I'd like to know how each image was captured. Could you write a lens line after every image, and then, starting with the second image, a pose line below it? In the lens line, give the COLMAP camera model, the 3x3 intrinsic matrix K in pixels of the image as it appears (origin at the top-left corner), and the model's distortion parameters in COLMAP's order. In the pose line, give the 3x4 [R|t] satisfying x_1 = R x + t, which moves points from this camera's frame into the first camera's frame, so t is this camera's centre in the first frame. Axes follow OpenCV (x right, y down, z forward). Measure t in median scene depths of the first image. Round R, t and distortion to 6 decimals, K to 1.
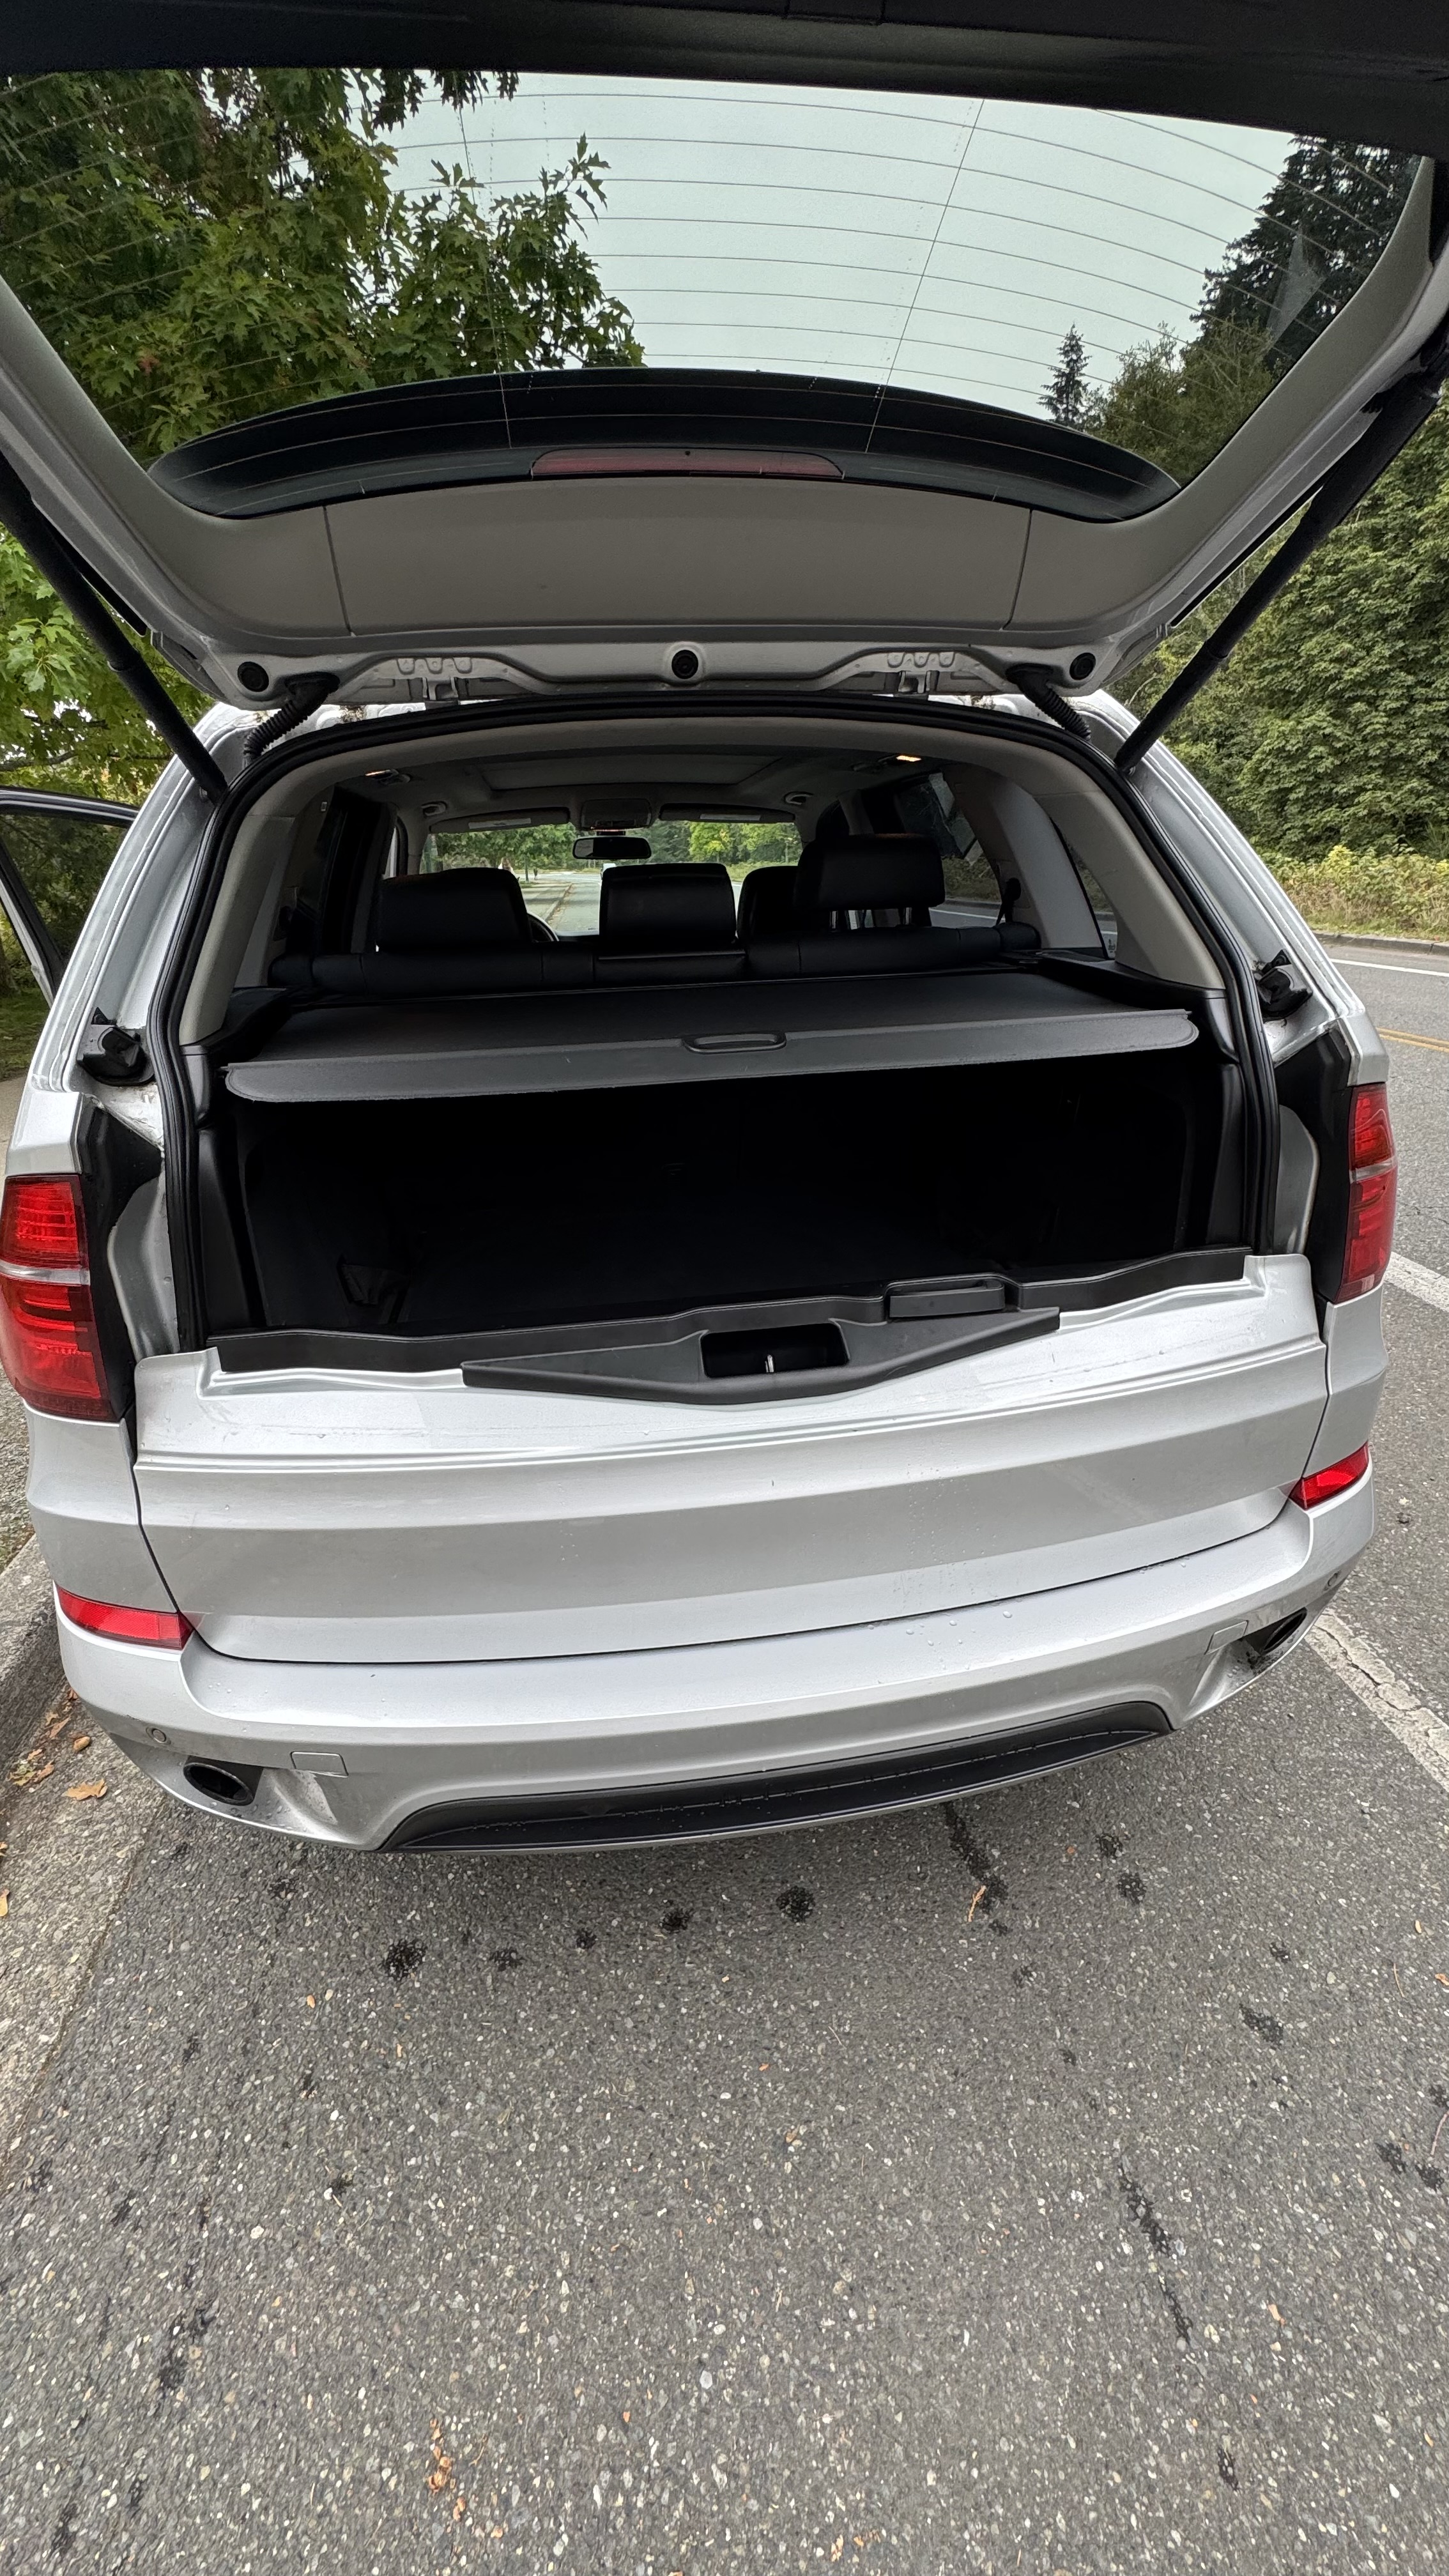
lens RADIAL K [[1018.6, 0, 724.5], [0, 1018.6, 1288.0], [0, 0, 1]] dist [-0.006686, 0.000644]
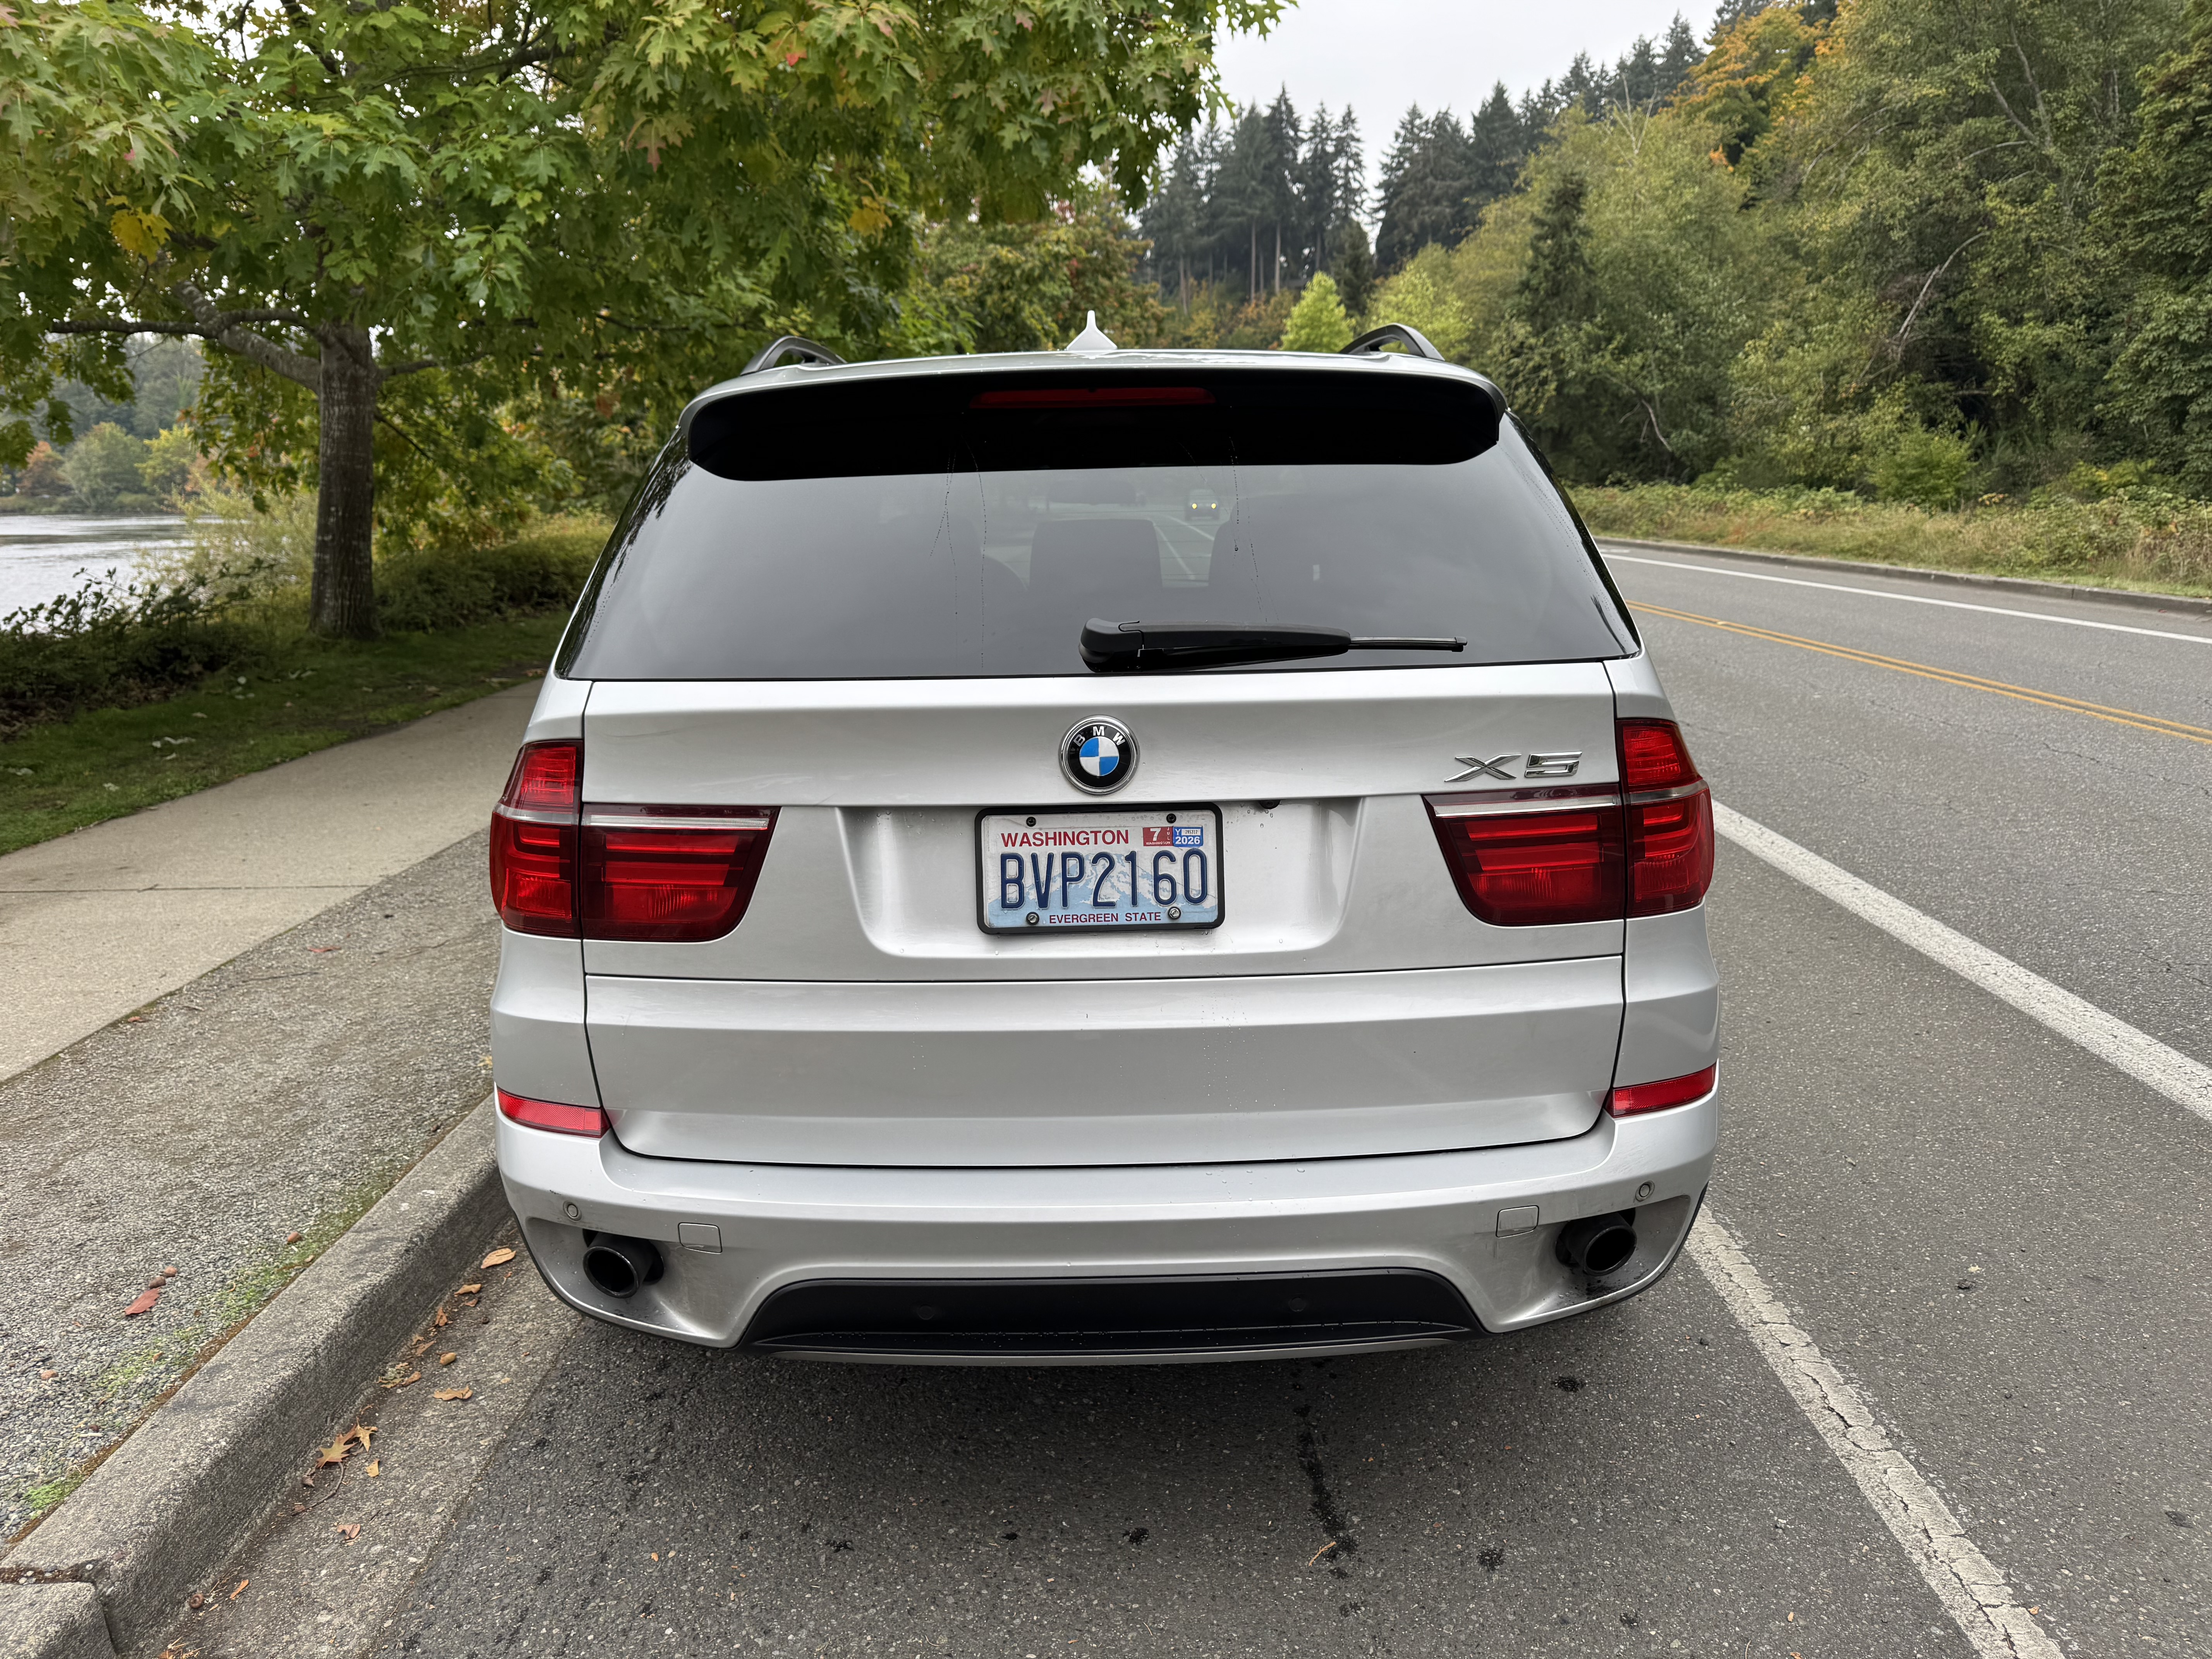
lens RADIAL K [[1551.0, 0, 1109.9], [0, 1551.0, 841.5], [0, 0, 1]] dist [0.008931, -0.009575]
pose [[0.990261, 0.043340, -0.132306, 0.252216], [-0.065112, 0.984150, -0.164950, 0.233122], [0.123060, 0.171959, 0.977388, -0.676125]]
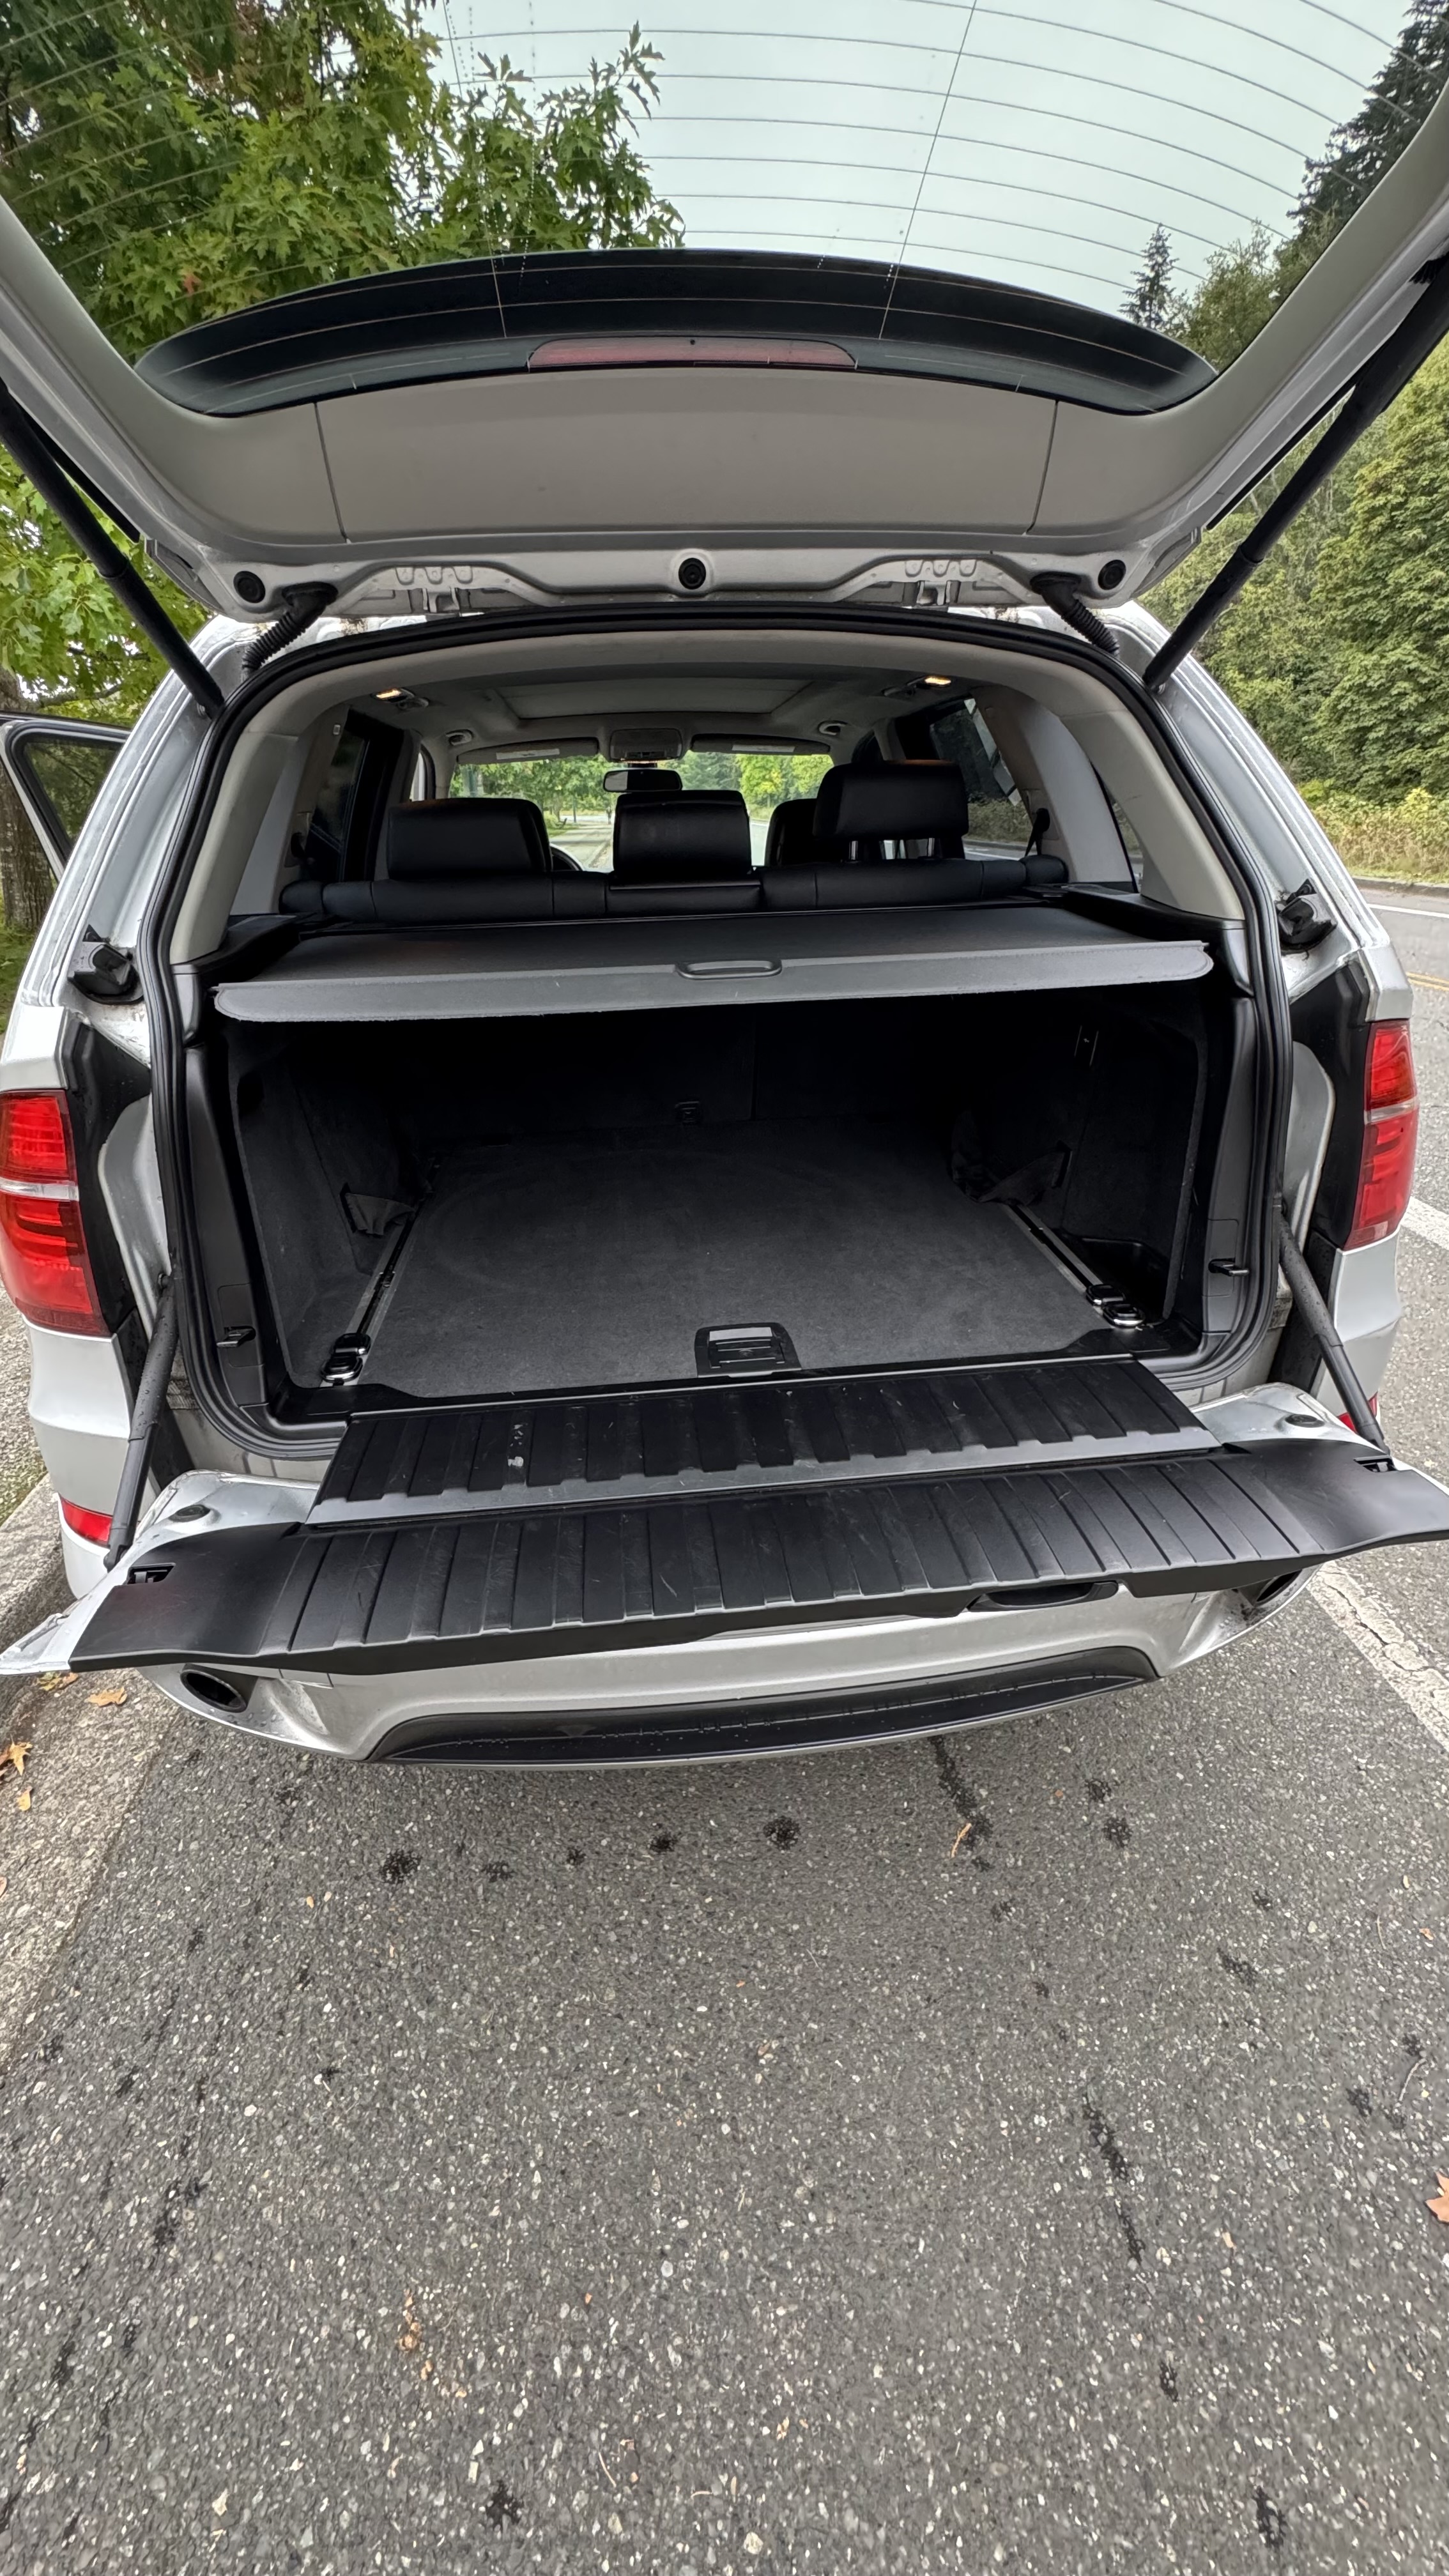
lens RADIAL K [[1018.4, 0, 724.5], [0, 1018.4, 1288.0], [0, 0, 1]] dist [-0.006874, 0.000301]
pose [[0.998957, 0.023553, -0.039115, 0.046503], [-0.021643, 0.998586, 0.048557, 0.015724], [0.040203, -0.047660, 0.998054, 0.008713]]
